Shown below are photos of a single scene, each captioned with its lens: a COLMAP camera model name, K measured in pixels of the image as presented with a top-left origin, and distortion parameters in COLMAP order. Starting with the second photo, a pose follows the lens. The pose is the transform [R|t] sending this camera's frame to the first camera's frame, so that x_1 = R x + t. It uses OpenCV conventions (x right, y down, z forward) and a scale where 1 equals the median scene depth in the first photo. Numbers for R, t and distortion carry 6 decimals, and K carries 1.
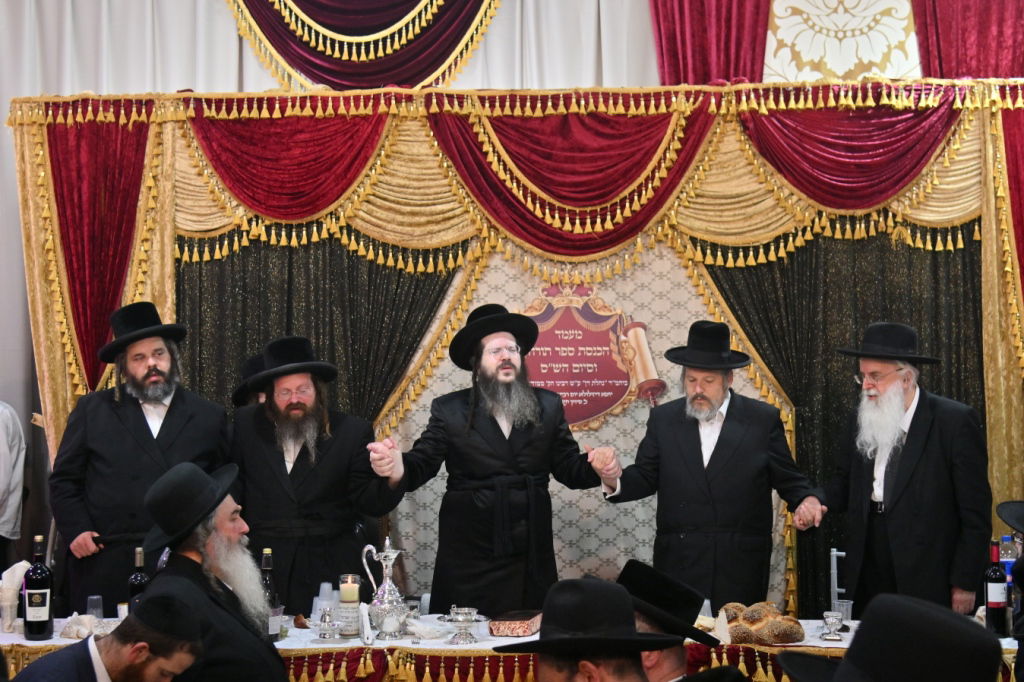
lens RADIAL K [[1664.6, 0, 508.3], [0, 1664.6, 350.7], [0, 0, 1]] dist [-0.037310, 0.000000]
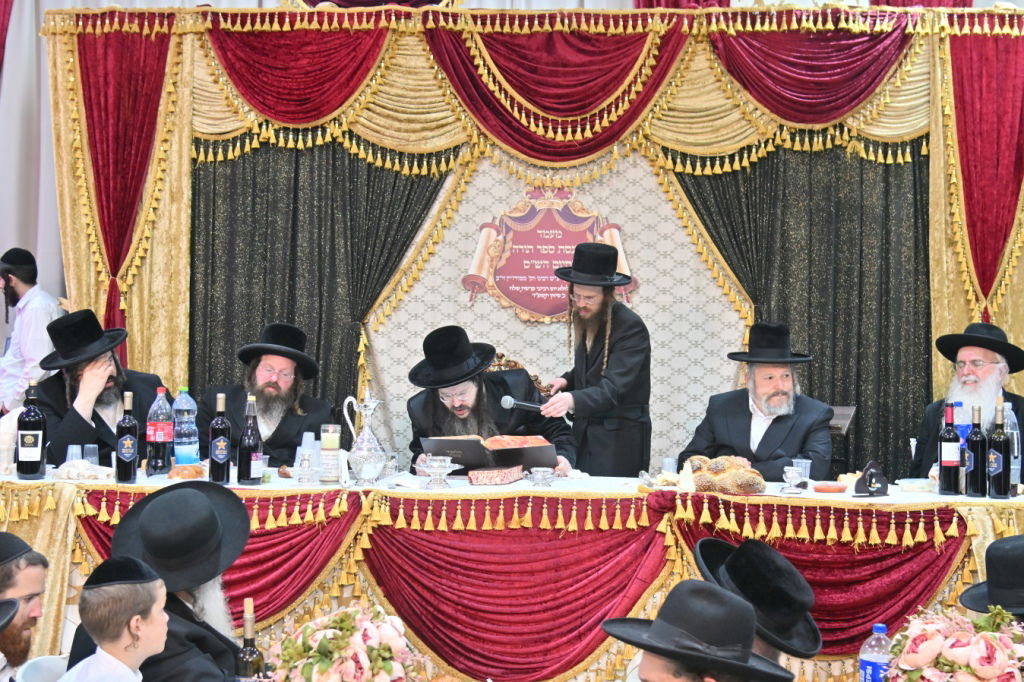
lens RADIAL K [[1381.5, 0, 507.7], [0, 1381.5, 330.3], [0, 0, 1]] dist [-0.030489, 0.000000]
pose [[0.999806, 0.019657, 0.000947, 0.009256], [-0.019668, 0.999714, 0.013639, 0.041920], [-0.000679, -0.013655, 0.999907, 0.090665]]
